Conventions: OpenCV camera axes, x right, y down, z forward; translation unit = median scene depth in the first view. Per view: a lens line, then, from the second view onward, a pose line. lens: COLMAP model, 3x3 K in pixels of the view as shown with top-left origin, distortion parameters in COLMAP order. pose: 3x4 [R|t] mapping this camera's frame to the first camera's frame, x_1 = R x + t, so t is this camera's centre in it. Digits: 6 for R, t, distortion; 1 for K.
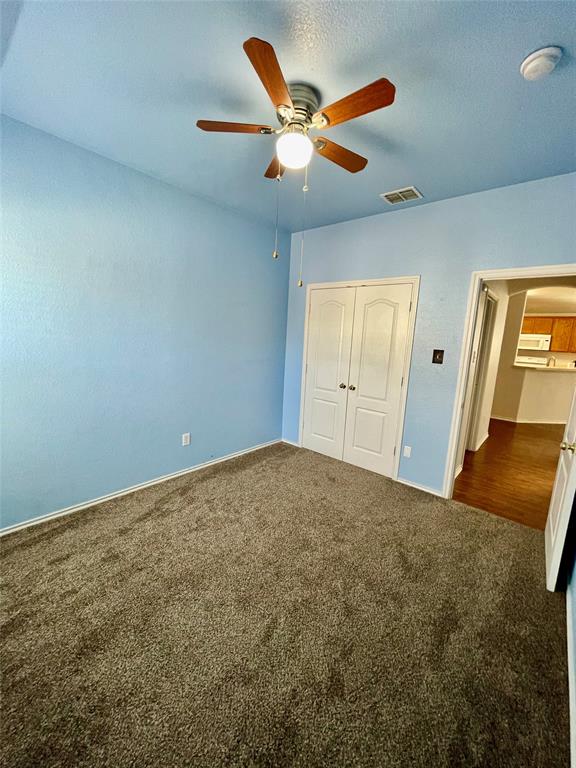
lens RADIAL K [[312.2, 0, 288.0], [0, 312.2, 384.0], [0, 0, 1]] dist [0.001309, -0.000440]
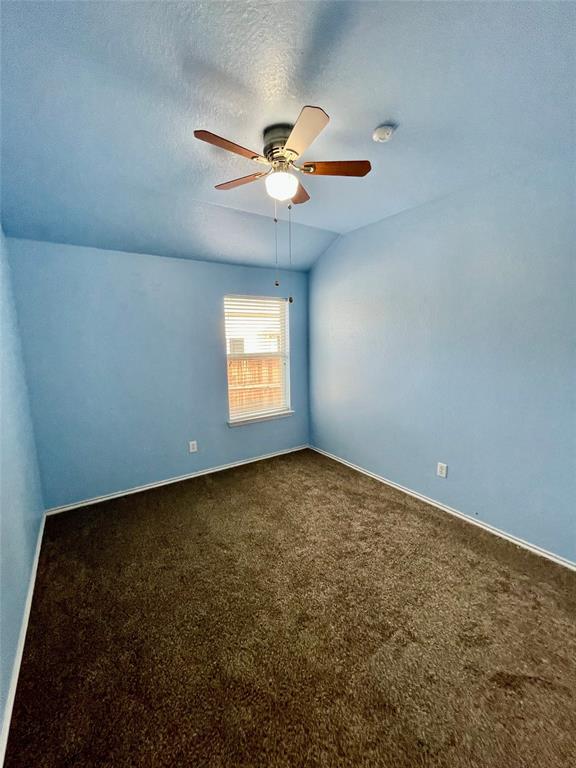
lens RADIAL K [[312.2, 0, 288.0], [0, 312.2, 384.0], [0, 0, 1]] dist [0.001309, -0.000440]
pose [[-0.253872, 0.097250, -0.962337, 0.686517], [-0.159924, 0.977018, 0.140923, -0.128739], [0.953925, 0.189677, -0.232485, 0.839874]]
